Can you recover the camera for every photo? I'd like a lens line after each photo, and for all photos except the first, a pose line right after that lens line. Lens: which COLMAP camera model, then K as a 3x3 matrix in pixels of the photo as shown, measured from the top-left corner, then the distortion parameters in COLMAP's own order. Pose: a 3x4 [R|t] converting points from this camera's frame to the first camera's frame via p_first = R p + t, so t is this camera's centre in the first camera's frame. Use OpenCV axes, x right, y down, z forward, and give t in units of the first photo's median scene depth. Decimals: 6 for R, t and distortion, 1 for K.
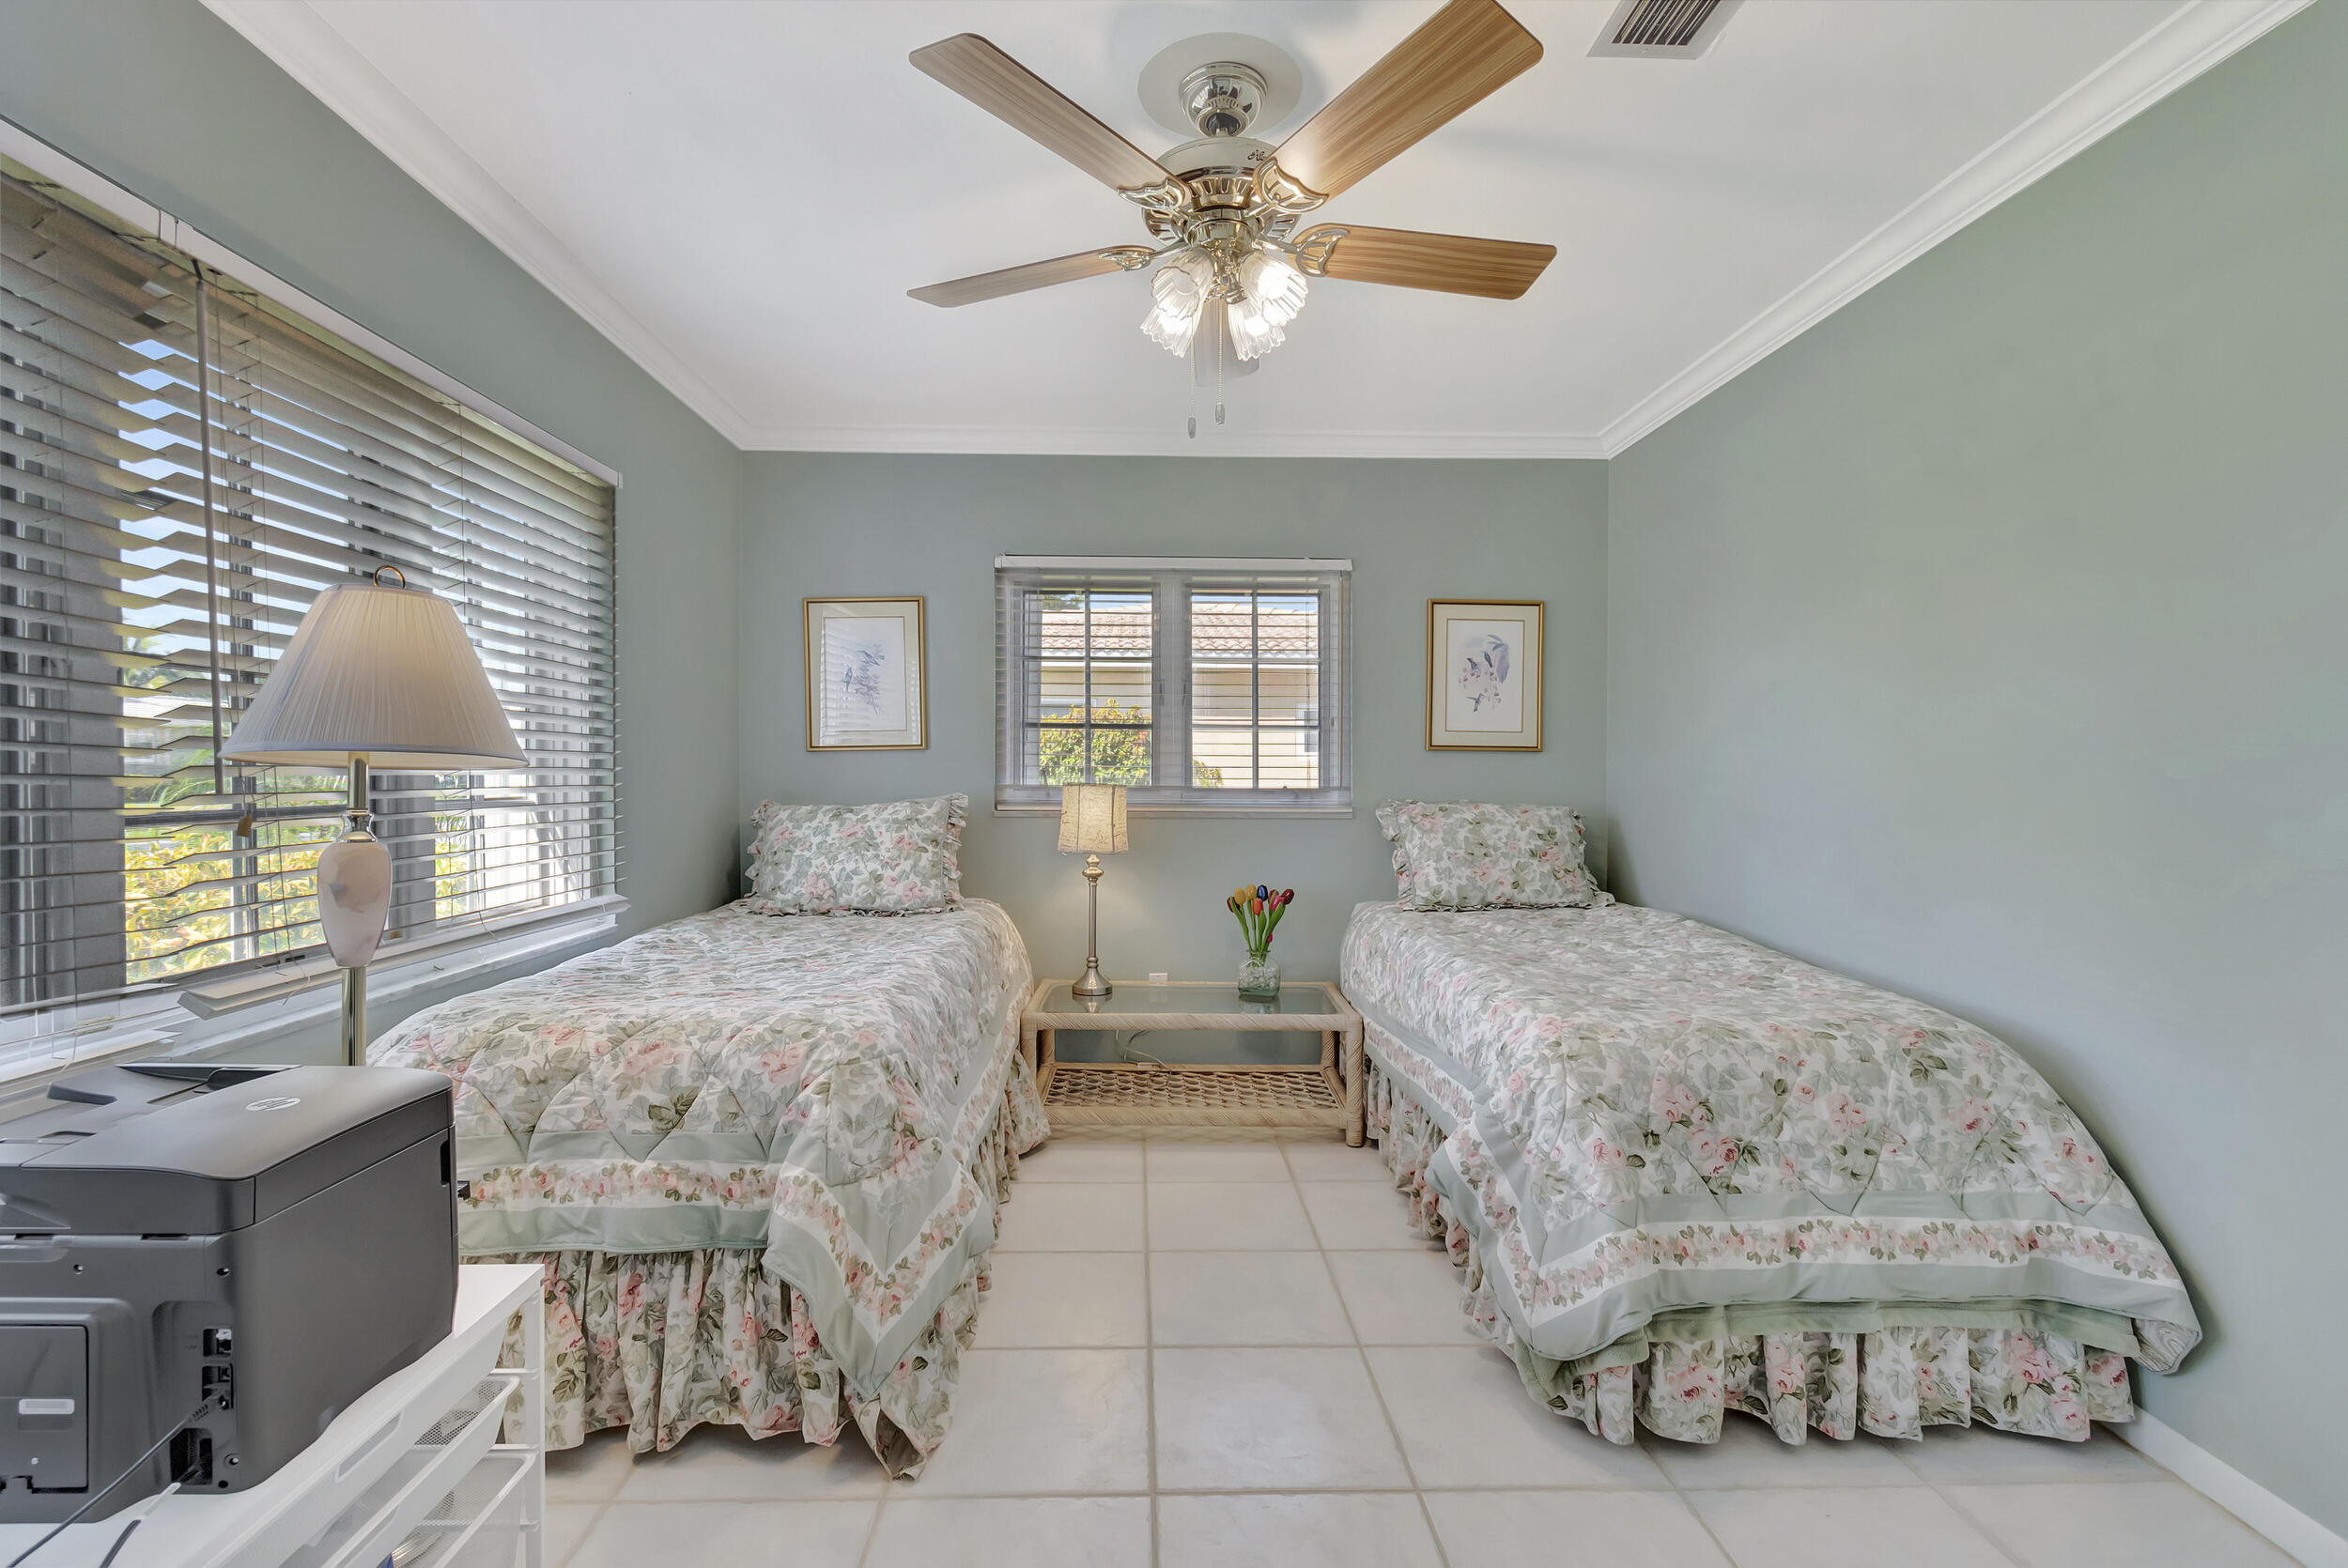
lens RADIAL K [[1032.7, 0, 1164.8], [0, 1032.7, 789.3], [0, 0, 1]] dist [-0.003204, -0.000460]
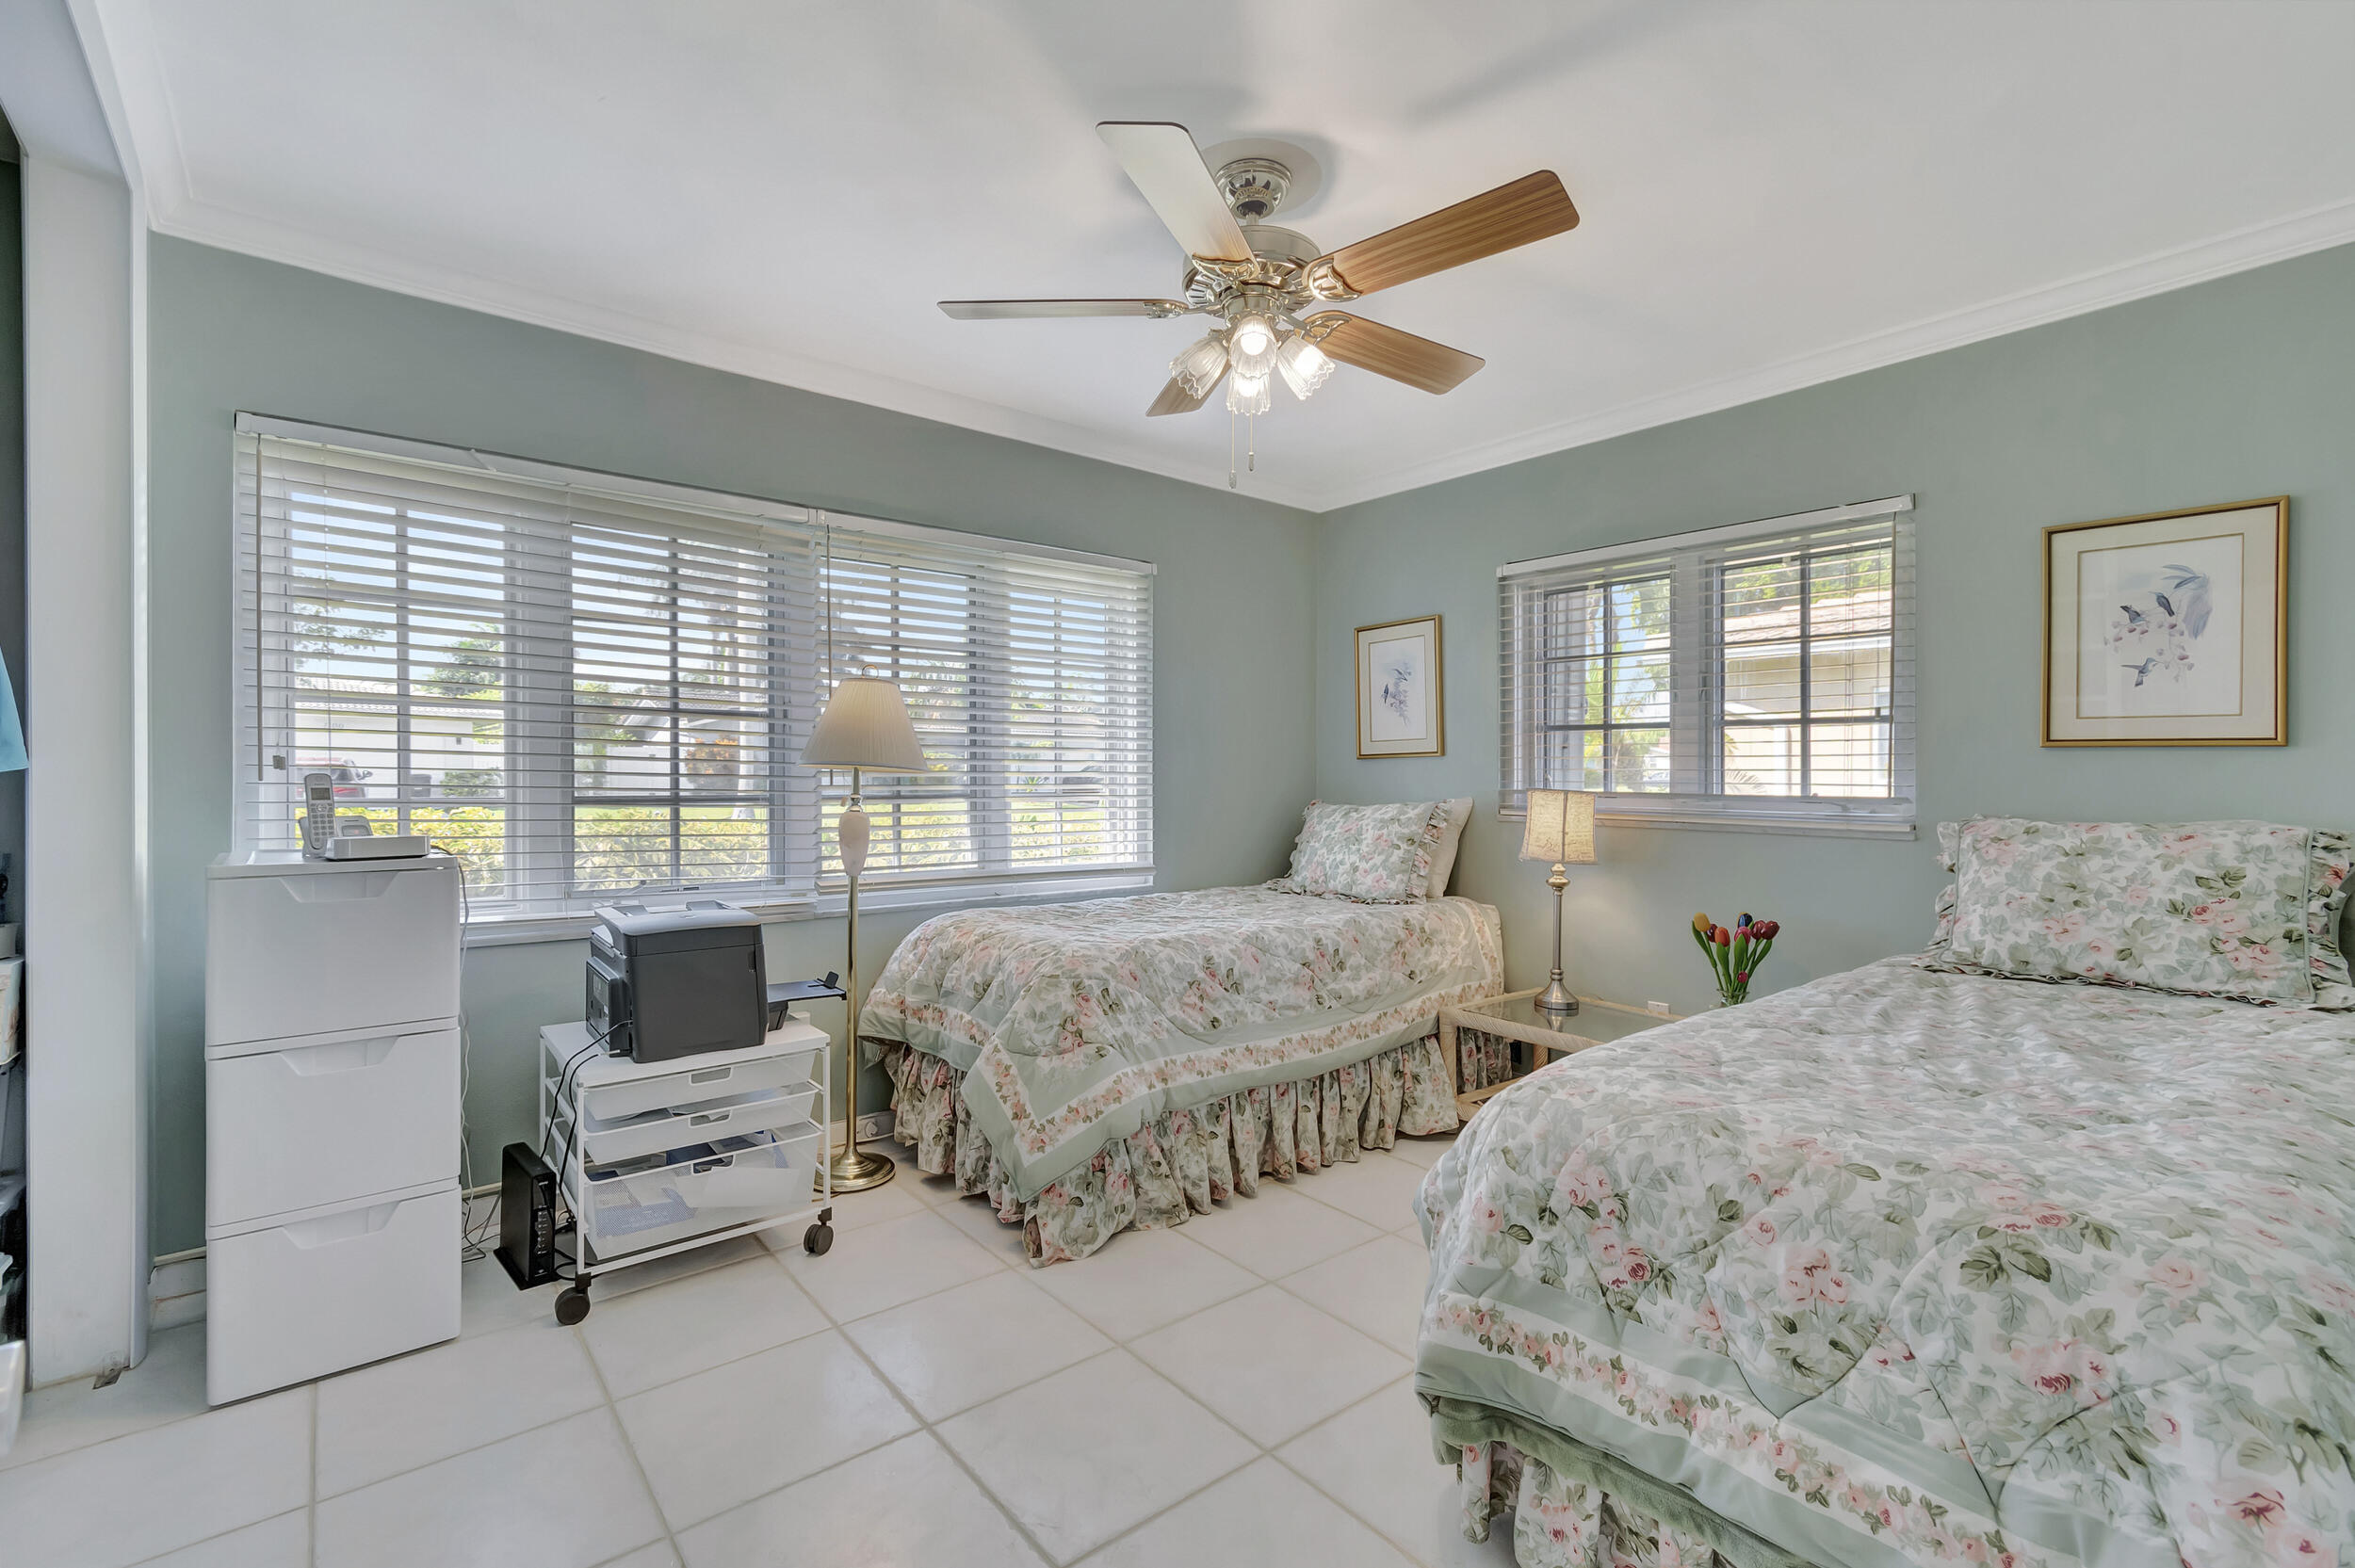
lens RADIAL K [[1047.5, 0, 1164.1], [0, 1047.5, 777.0], [0, 0, 1]] dist [0.000565, -0.000254]
pose [[0.603946, 0.002475, -0.797021, 0.505579], [-0.014457, 0.999865, -0.007850, -0.004087], [0.796894, 0.016264, 0.603900, 0.120617]]
